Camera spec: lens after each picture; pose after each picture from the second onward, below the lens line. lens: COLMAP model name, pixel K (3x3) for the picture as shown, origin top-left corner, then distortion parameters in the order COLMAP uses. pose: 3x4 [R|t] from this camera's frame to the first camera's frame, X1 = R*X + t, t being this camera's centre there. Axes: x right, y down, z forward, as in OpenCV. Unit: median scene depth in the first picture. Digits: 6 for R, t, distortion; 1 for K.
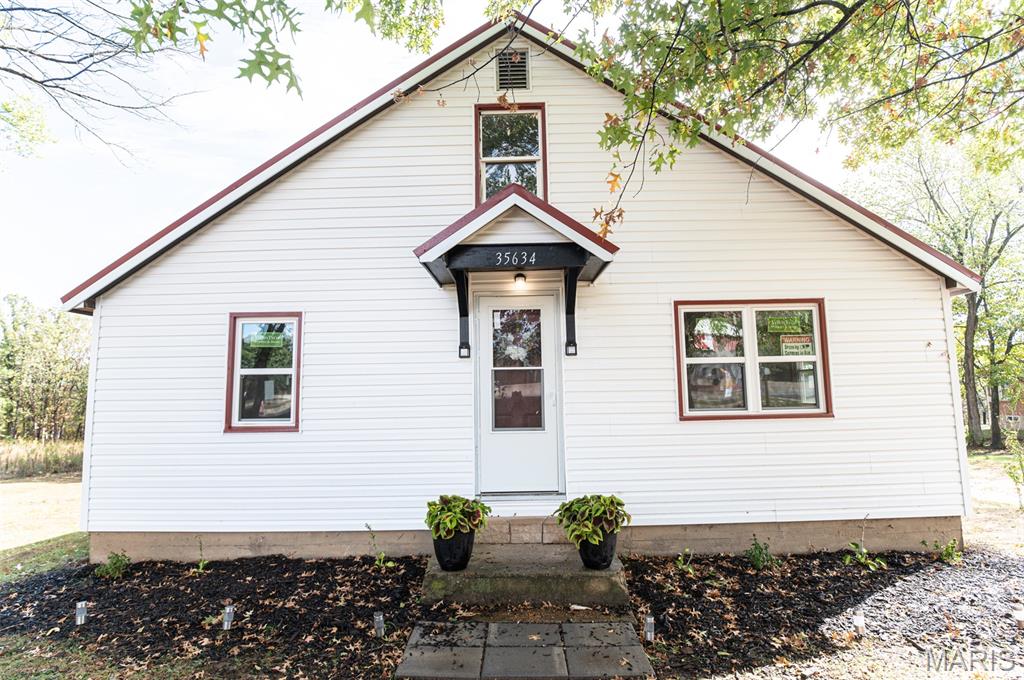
lens RADIAL K [[506.1, 0, 512.0], [0, 506.1, 340.0], [0, 0, 1]] dist [-0.015562, -0.010116]
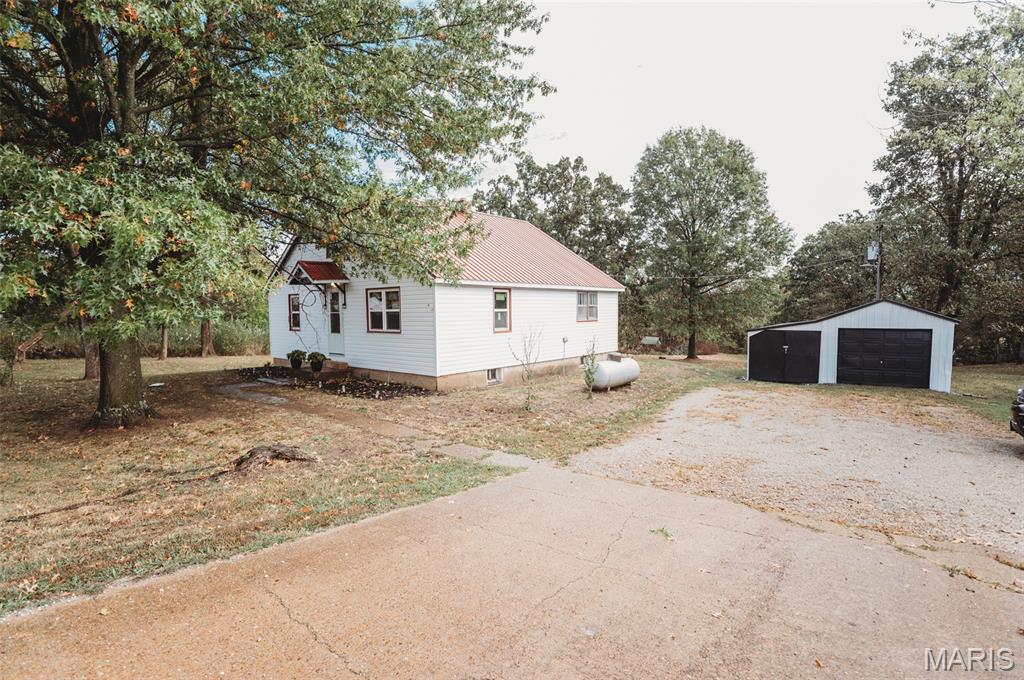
lens RADIAL K [[498.4, 0, 512.0], [0, 498.4, 340.0], [0, 0, 1]] dist [-0.015417, -0.009591]
pose [[0.773651, 0.048365, -0.631763, 2.694131], [0.060634, 0.986855, 0.149800, -0.161559], [0.630704, -0.154199, 0.760549, -0.588730]]
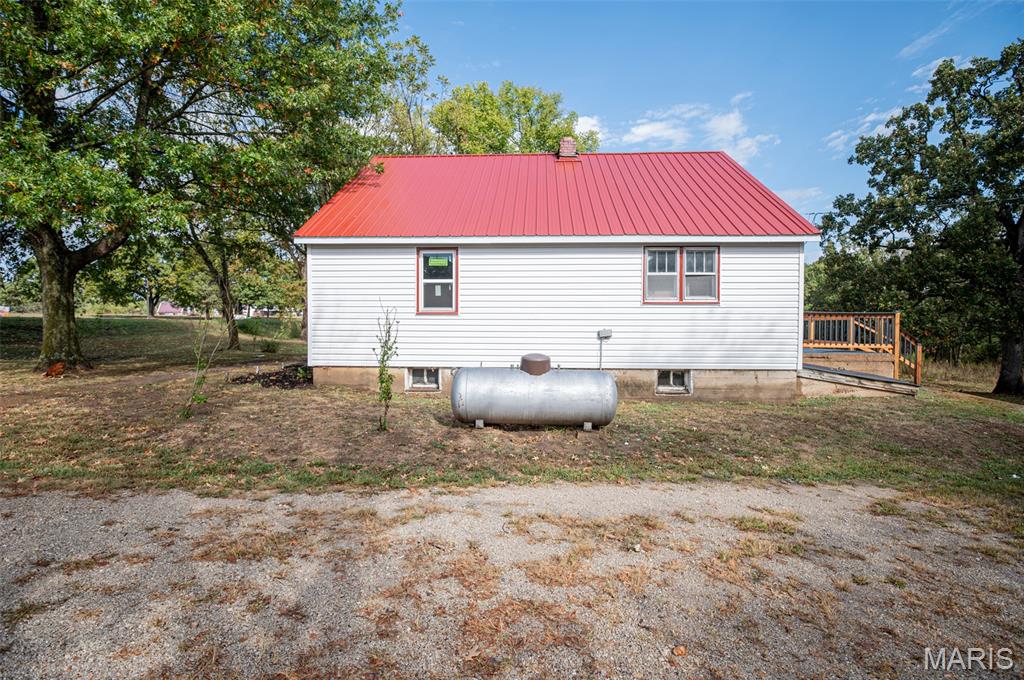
lens RADIAL K [[498.4, 0, 512.0], [0, 498.4, 340.0], [0, 0, 1]] dist [-0.015417, -0.009591]
pose [[-0.032488, 0.044636, -0.998475, 2.721734], [0.099609, 0.994173, 0.041203, 0.251156], [0.994496, -0.098119, -0.036745, 1.811162]]
